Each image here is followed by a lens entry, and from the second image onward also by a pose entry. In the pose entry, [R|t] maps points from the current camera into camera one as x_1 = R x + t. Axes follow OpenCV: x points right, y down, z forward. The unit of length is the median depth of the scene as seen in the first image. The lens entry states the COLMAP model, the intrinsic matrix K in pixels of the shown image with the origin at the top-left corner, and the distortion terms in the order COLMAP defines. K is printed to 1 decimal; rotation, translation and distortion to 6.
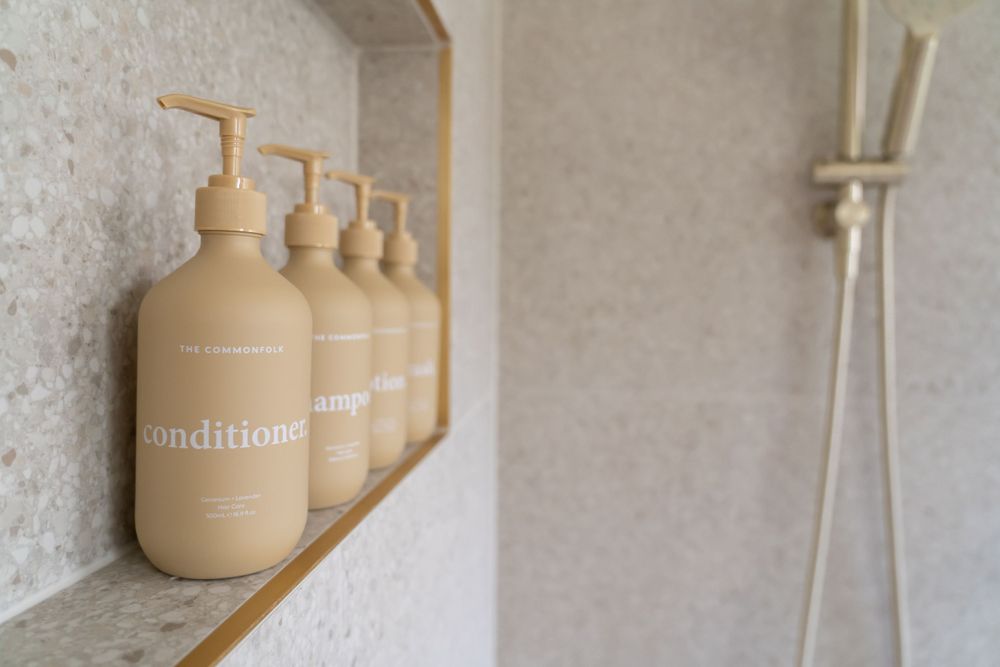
lens RADIAL K [[708.5, 0, 501.3], [0, 708.5, 329.0], [0, 0, 1]] dist [-0.012267, -0.006605]
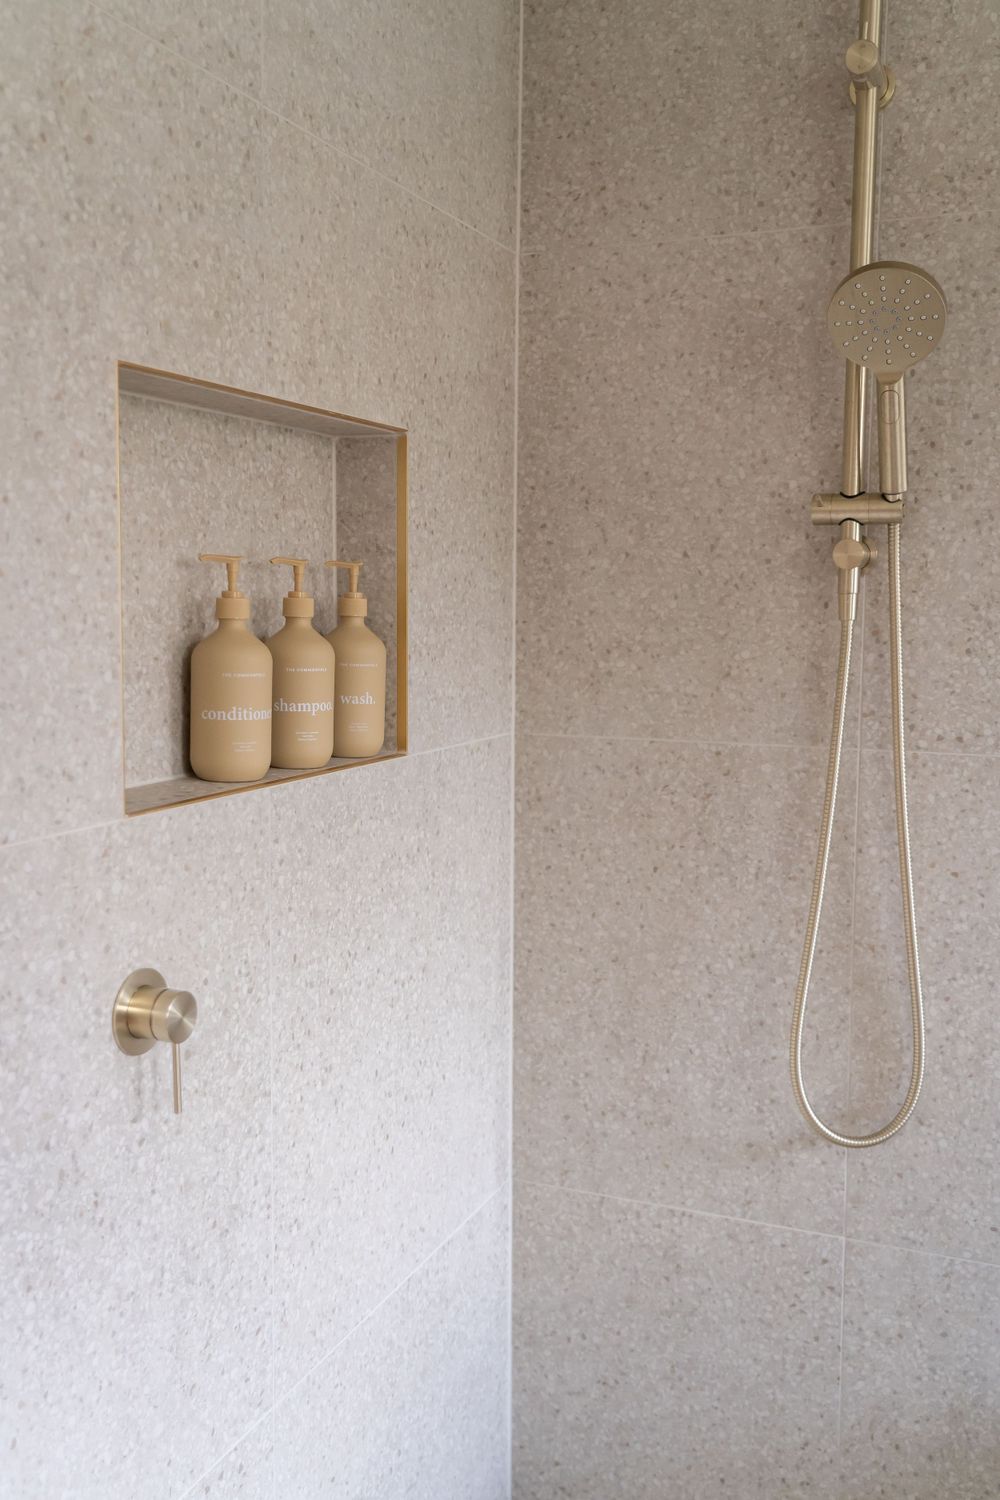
lens RADIAL K [[1413.3, 0, 500.2], [0, 1413.3, 751.6], [0, 0, 1]] dist [0.015789, 0.000000]
pose [[0.966837, 0.029505, -0.253684, 0.698157], [-0.013711, 0.997868, 0.063801, -0.015076], [0.255026, -0.058207, 0.965181, -1.297843]]
